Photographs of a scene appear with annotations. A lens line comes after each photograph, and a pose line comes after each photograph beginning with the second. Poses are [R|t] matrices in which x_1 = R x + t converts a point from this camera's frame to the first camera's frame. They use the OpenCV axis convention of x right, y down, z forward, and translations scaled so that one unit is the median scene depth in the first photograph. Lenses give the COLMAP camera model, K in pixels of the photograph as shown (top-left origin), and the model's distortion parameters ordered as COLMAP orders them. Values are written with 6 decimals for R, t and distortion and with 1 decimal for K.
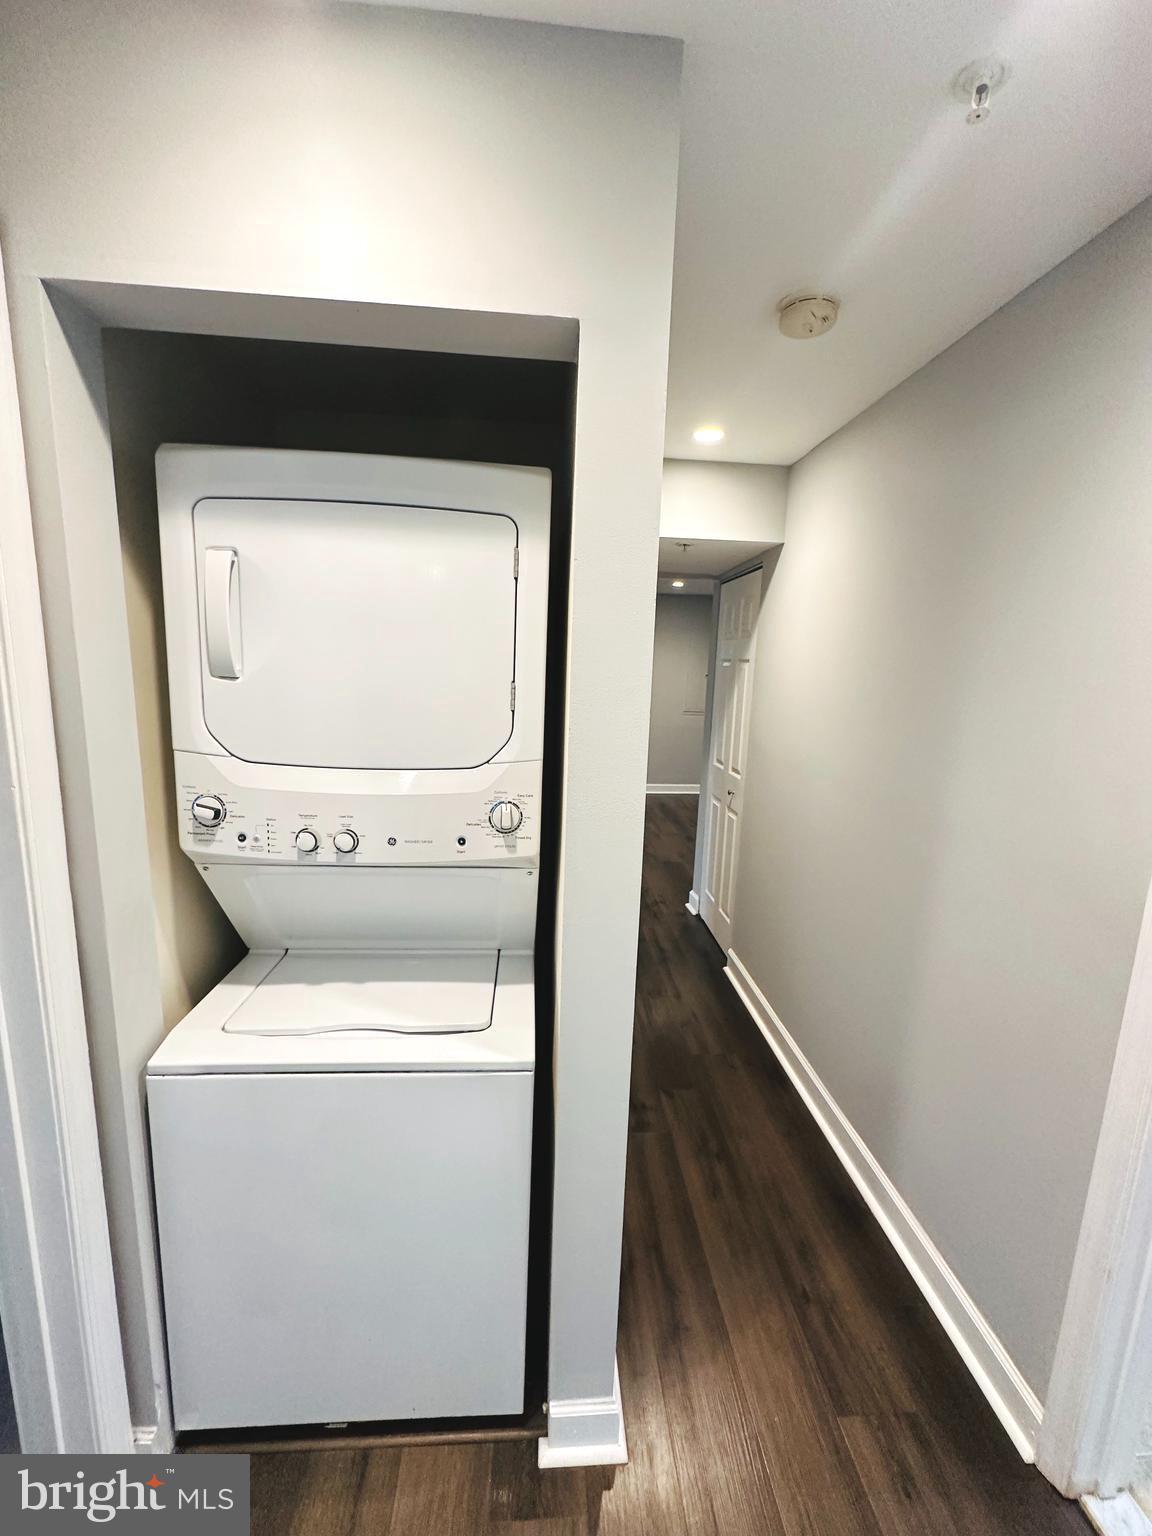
lens RADIAL K [[612.6, 0, 575.3], [0, 612.6, 763.6], [0, 0, 1]] dist [-0.001063, 0.000001]
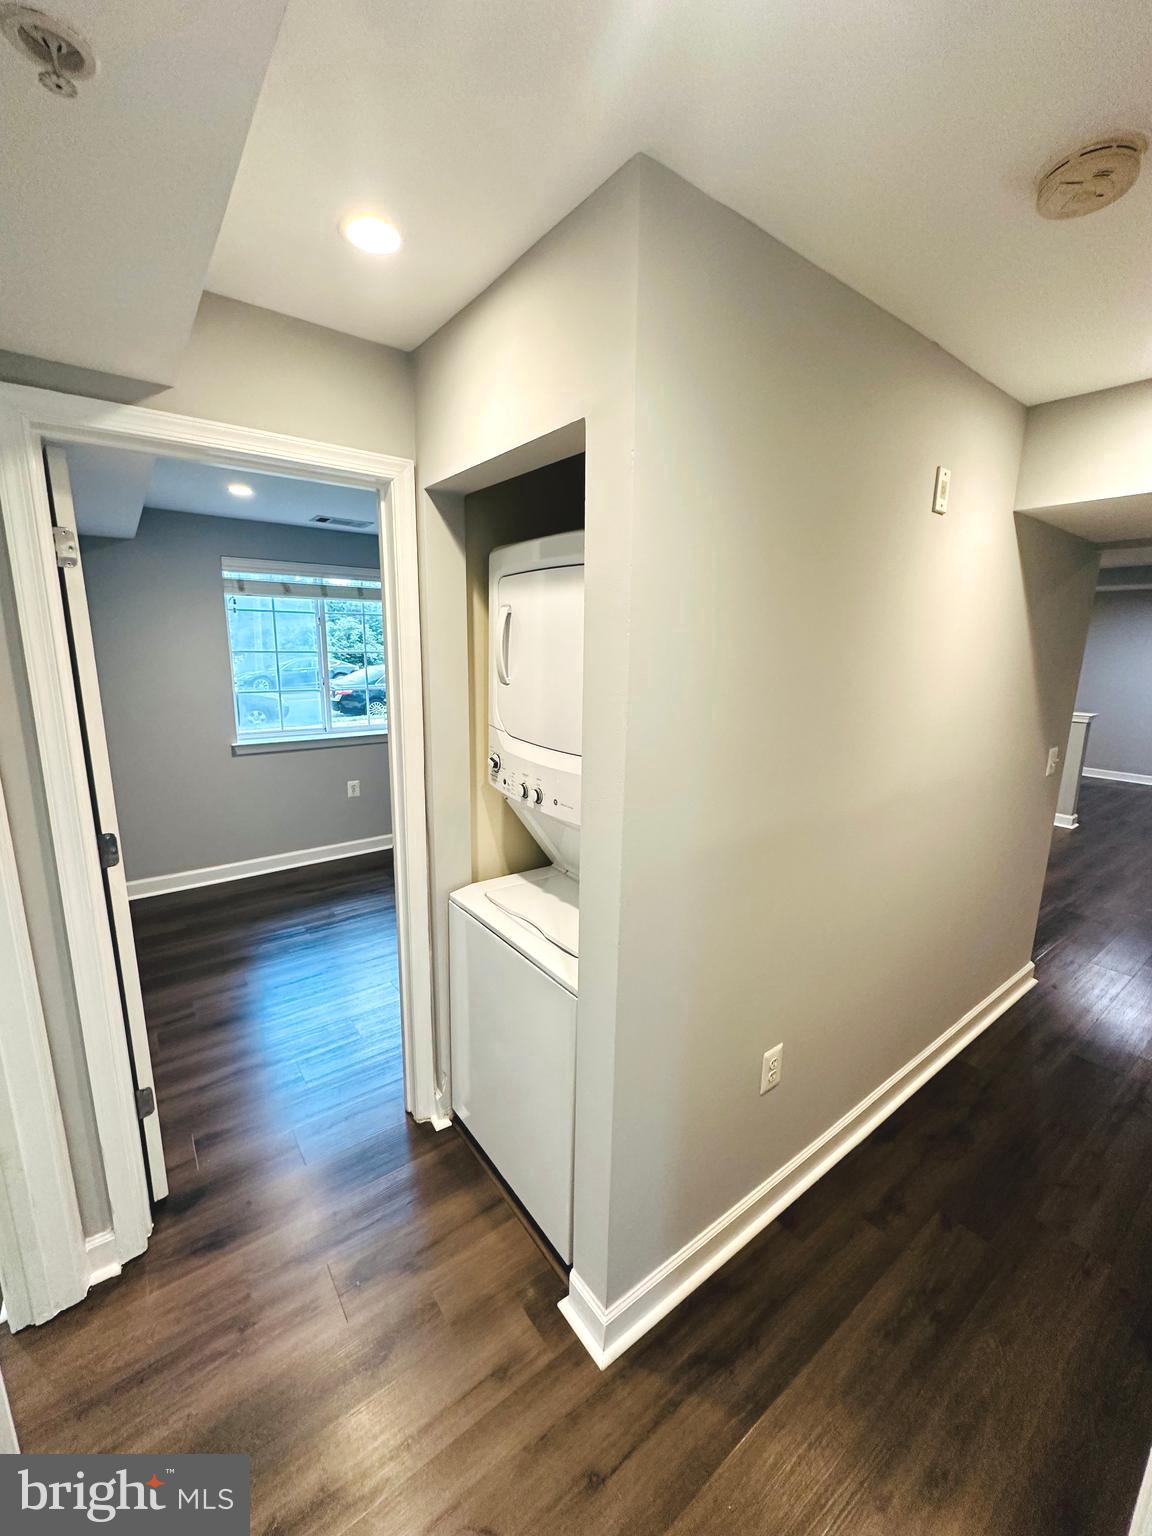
lens RADIAL K [[612.6, 0, 576.5], [0, 612.6, 765.4], [0, 0, 1]] dist [-0.001063, 0.000001]
pose [[0.552980, 0.143813, -0.820690, 0.887996], [-0.140482, 0.986982, 0.078297, -0.075972], [0.821266, 0.071995, 0.565984, 0.233318]]
